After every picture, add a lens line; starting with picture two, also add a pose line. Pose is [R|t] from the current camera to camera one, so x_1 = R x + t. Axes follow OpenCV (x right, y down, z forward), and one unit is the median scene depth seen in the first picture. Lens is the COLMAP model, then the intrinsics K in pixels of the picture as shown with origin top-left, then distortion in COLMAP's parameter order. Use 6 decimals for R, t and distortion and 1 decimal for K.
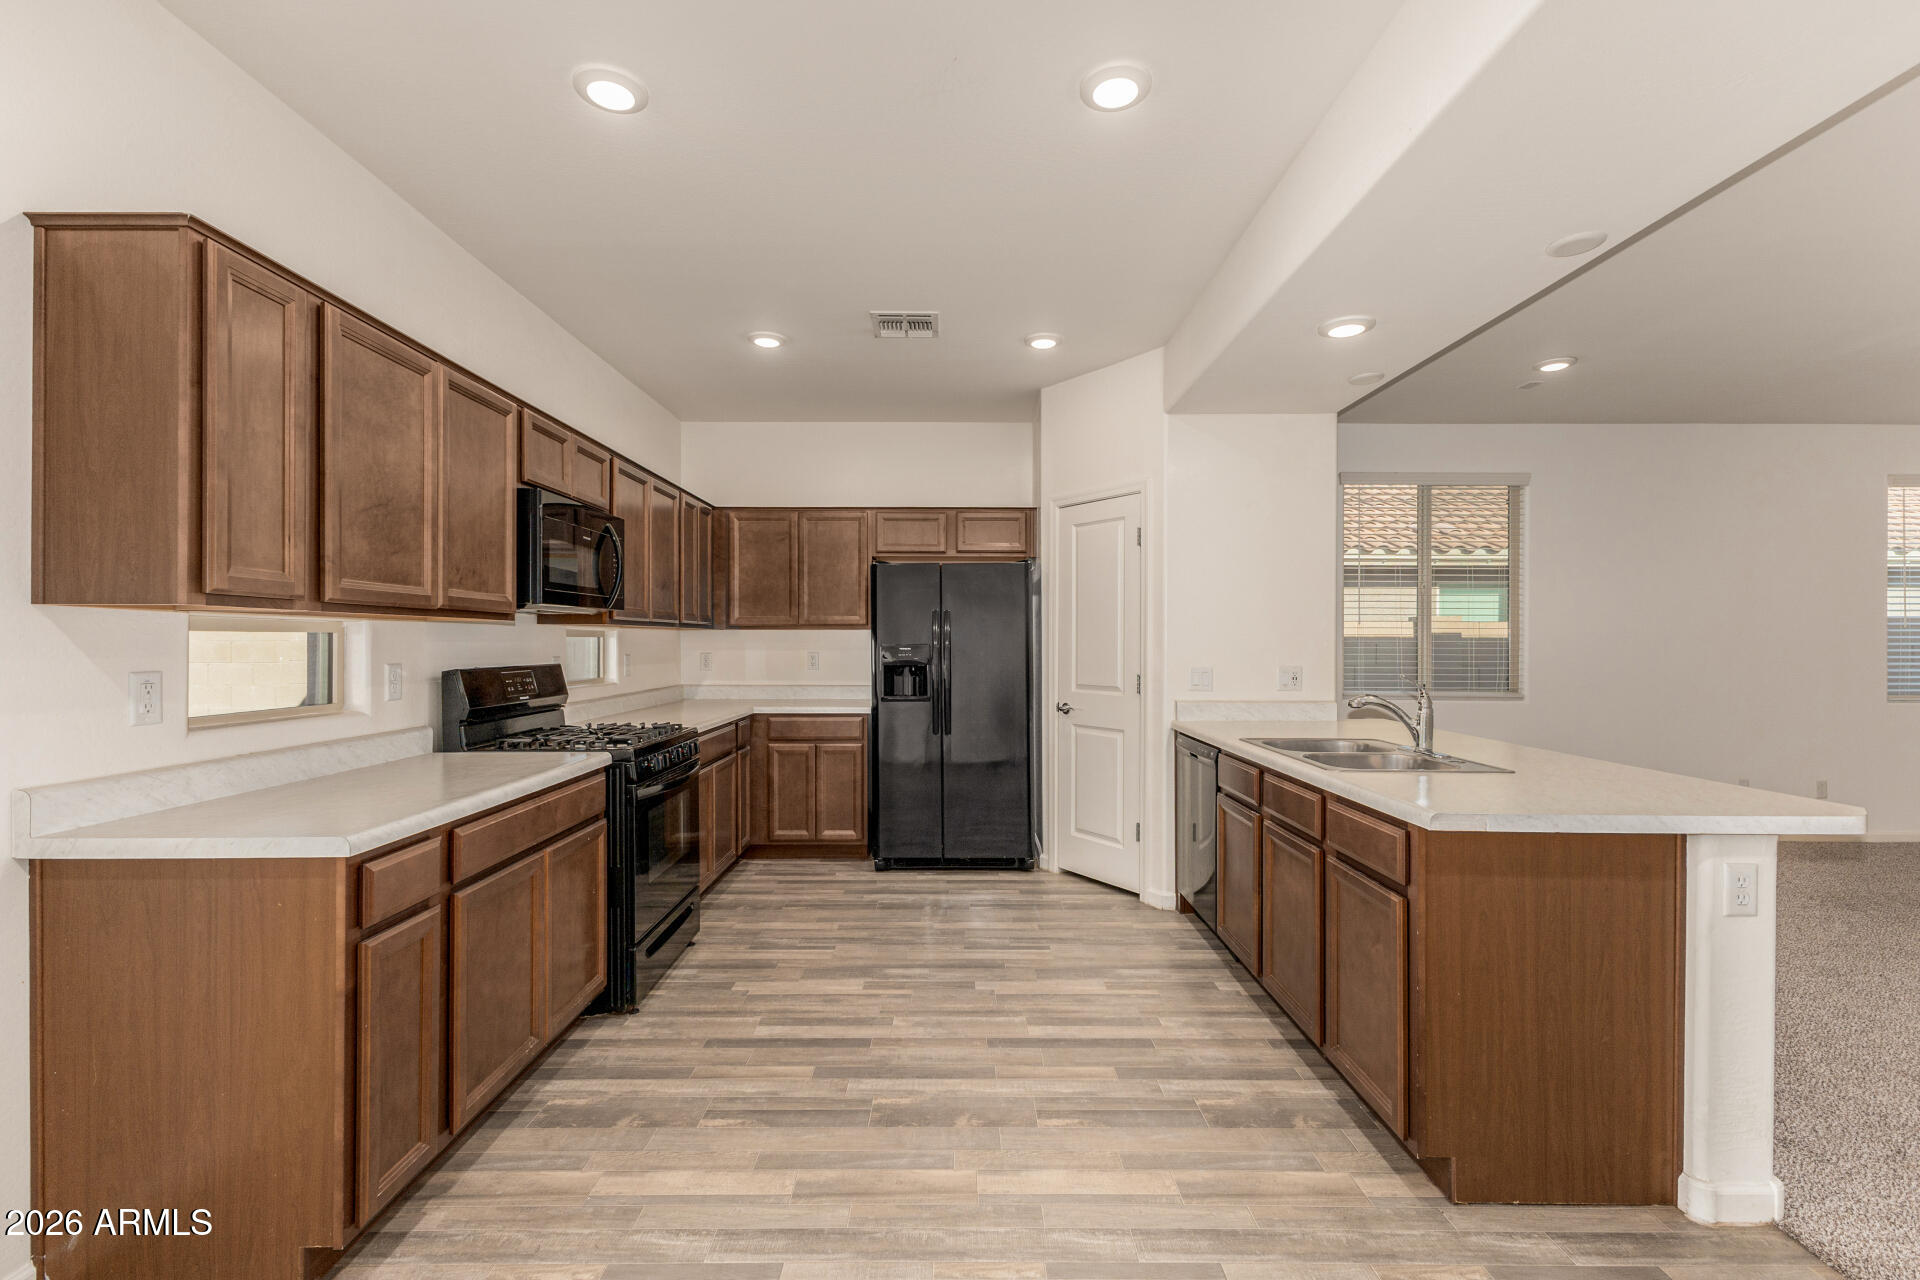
lens RADIAL K [[830.1, 0, 960.0], [0, 830.1, 640.0], [0, 0, 1]] dist [0.000548, 0.000153]
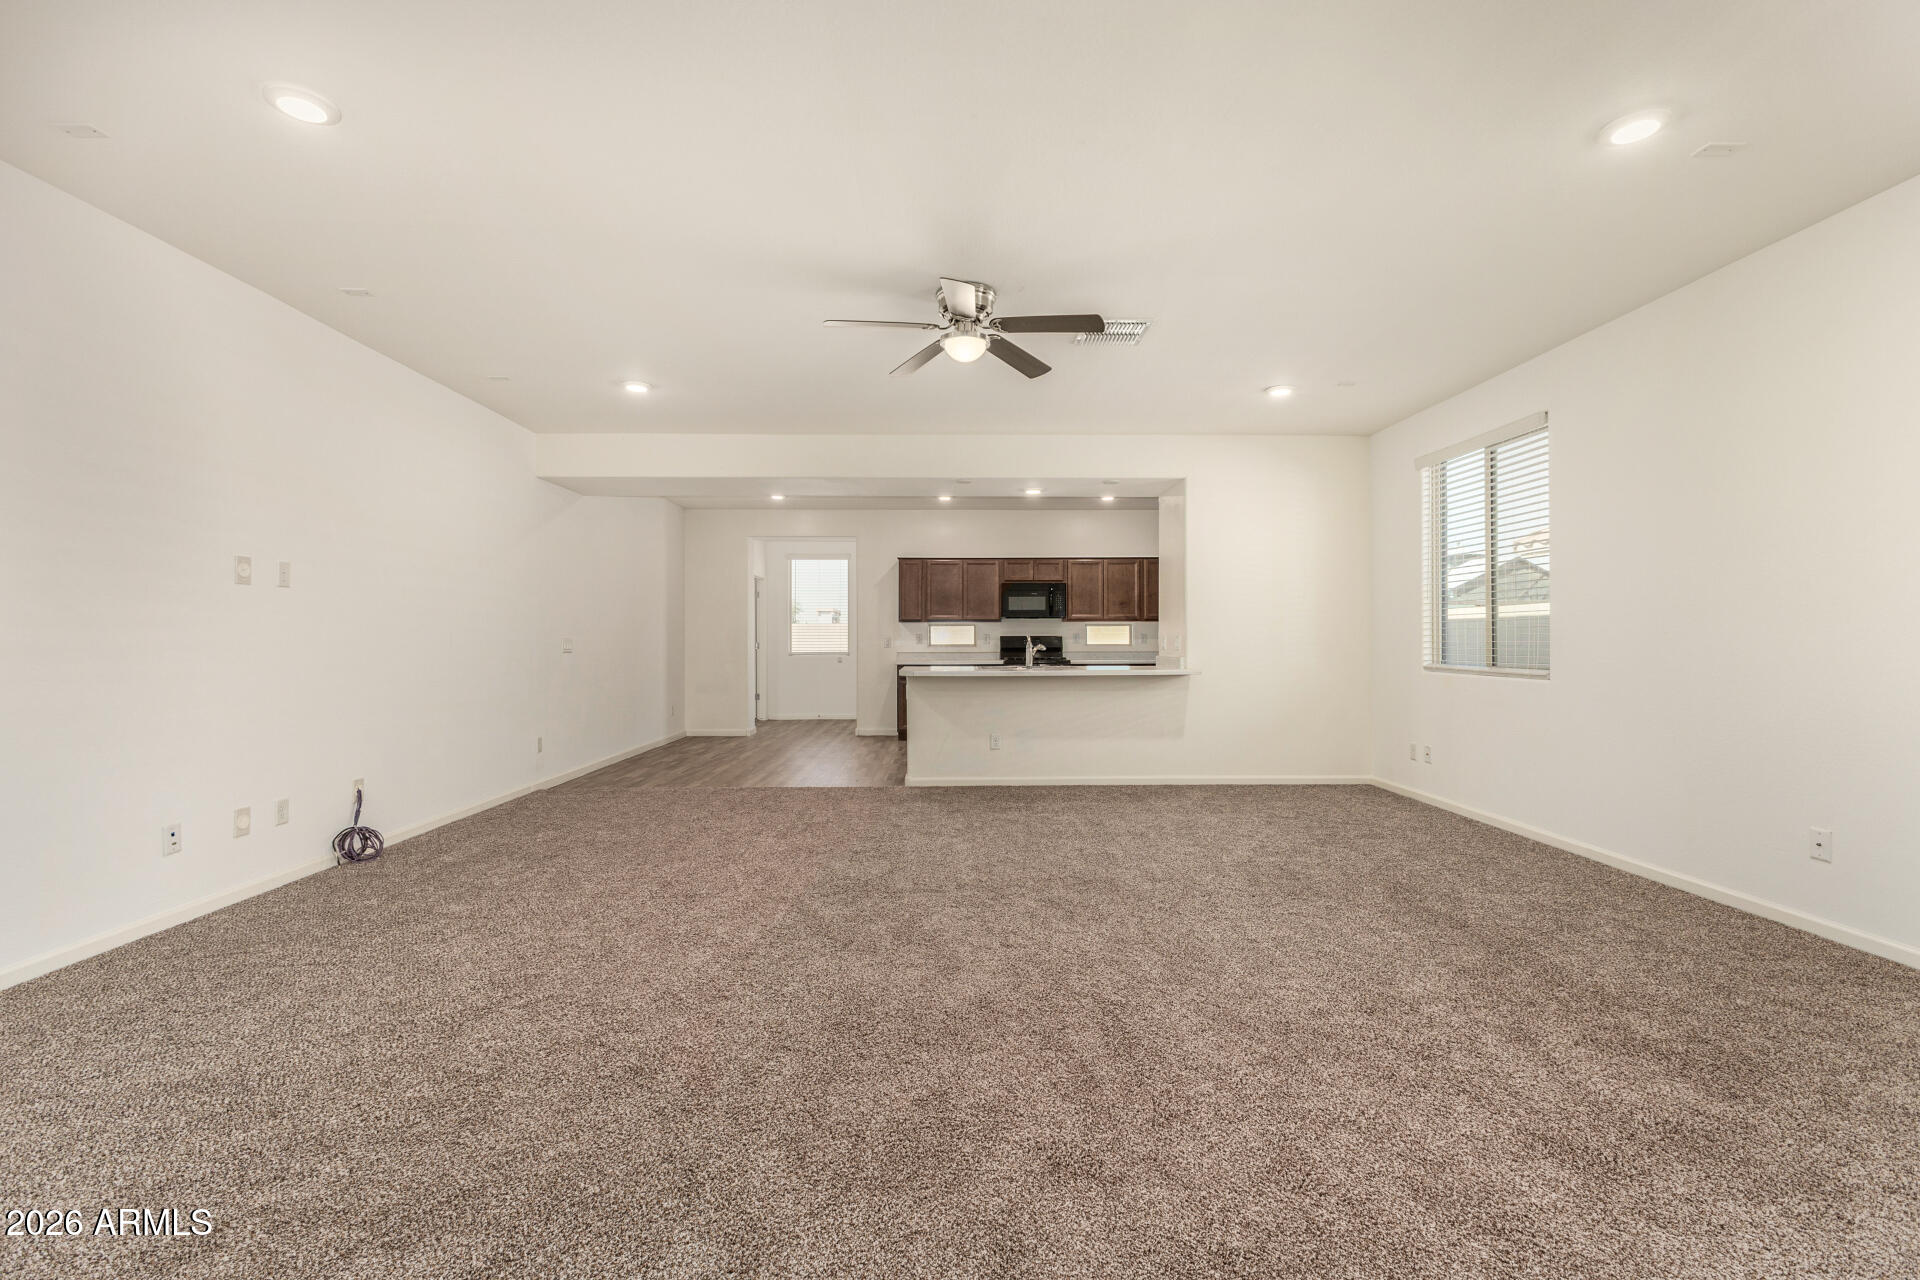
lens RADIAL K [[830.1, 0, 960.0], [0, 830.1, 640.0], [0, 0, 1]] dist [0.000548, 0.000153]
pose [[0.013477, -0.003182, -0.999904, 2.650571], [0.002994, 0.999991, -0.003142, 0.058625], [0.999905, -0.002951, 0.013487, 0.693257]]
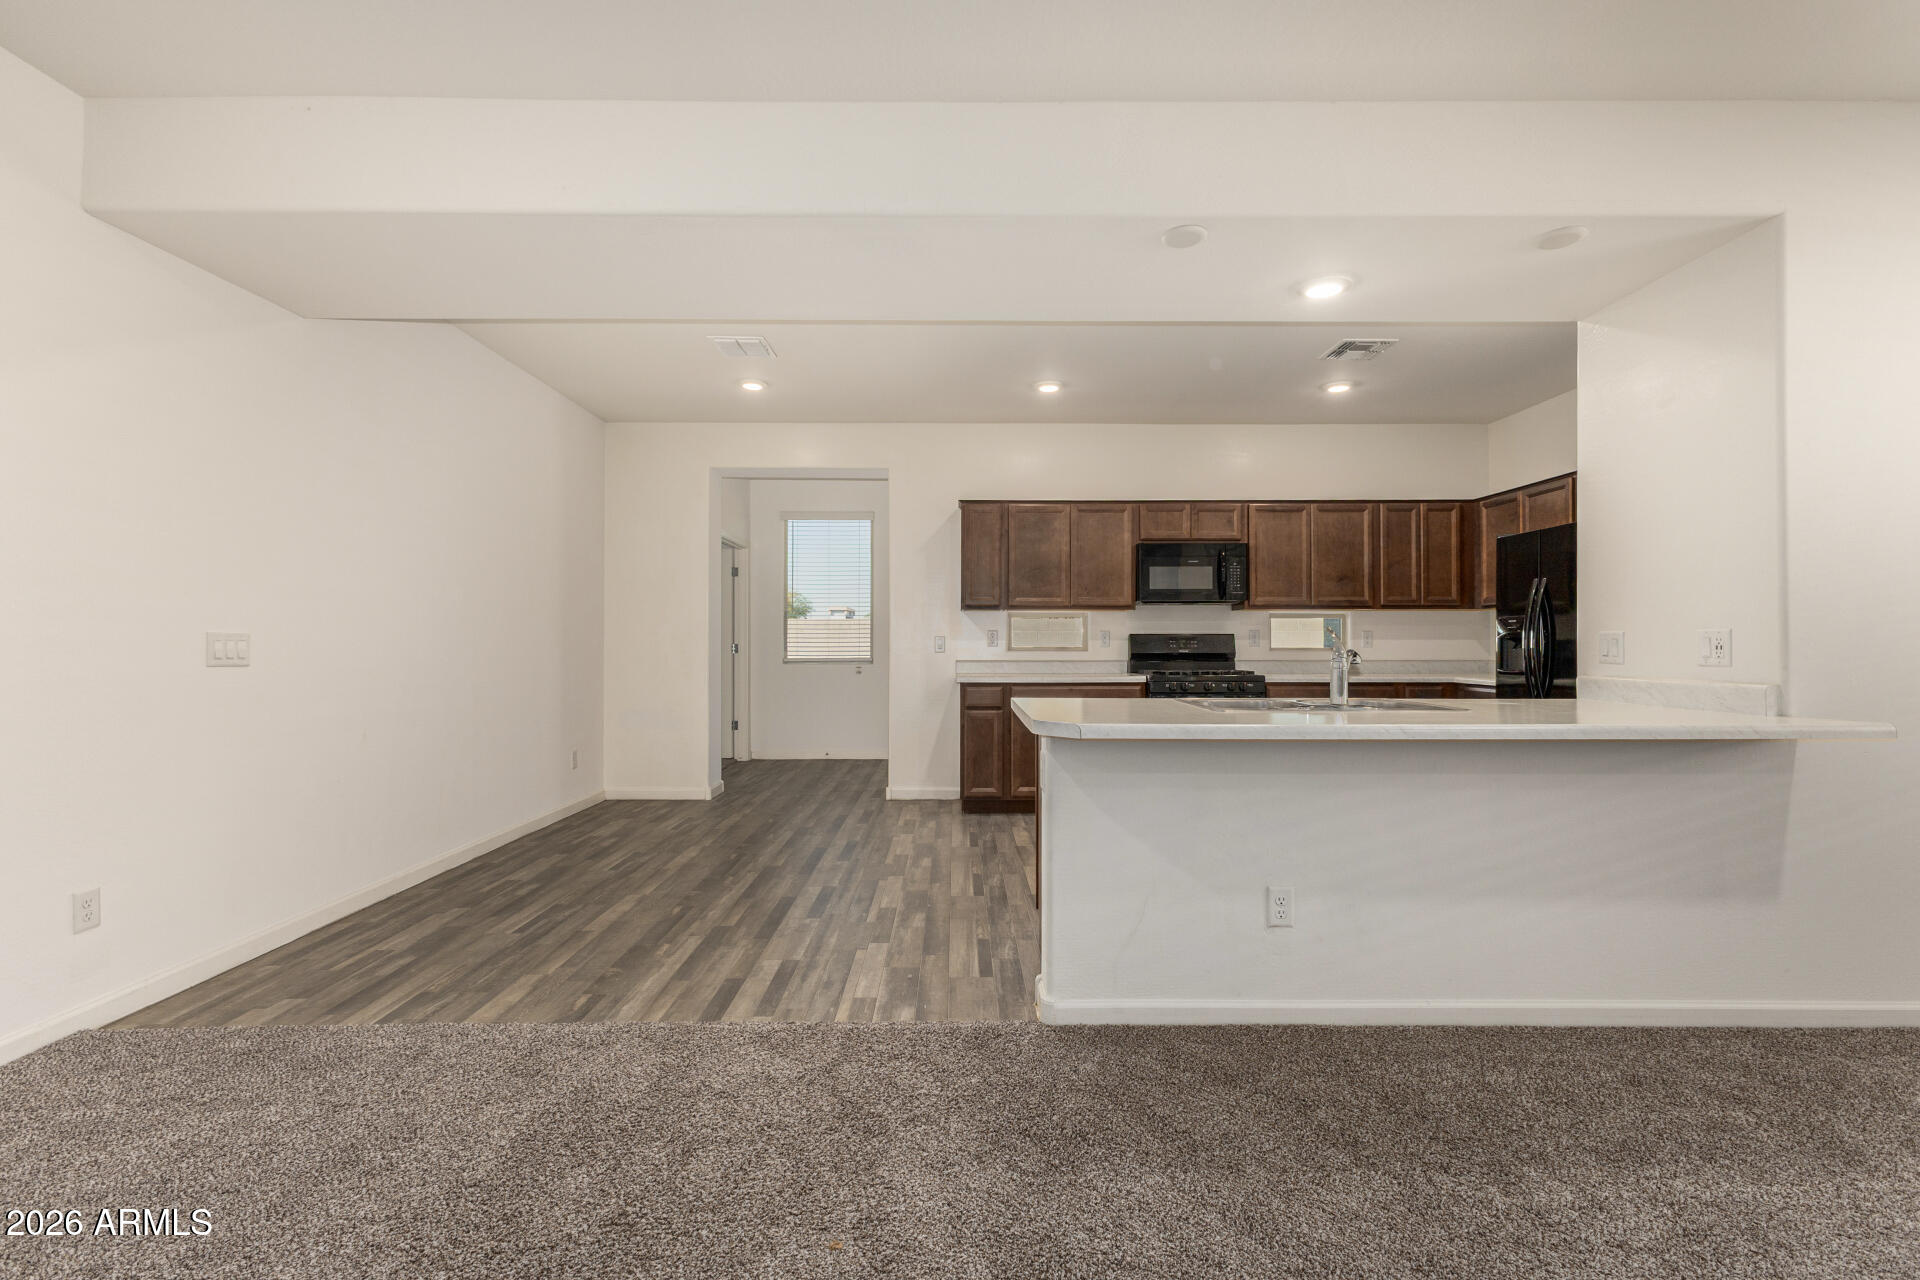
lens RADIAL K [[830.1, 0, 960.0], [0, 830.1, 640.0], [0, 0, 1]] dist [0.000548, 0.000153]
pose [[-0.001131, -0.005056, -0.999987, 1.362656], [0.000132, 0.999987, -0.005056, 0.057457], [0.999999, -0.000138, -0.001131, 0.505186]]
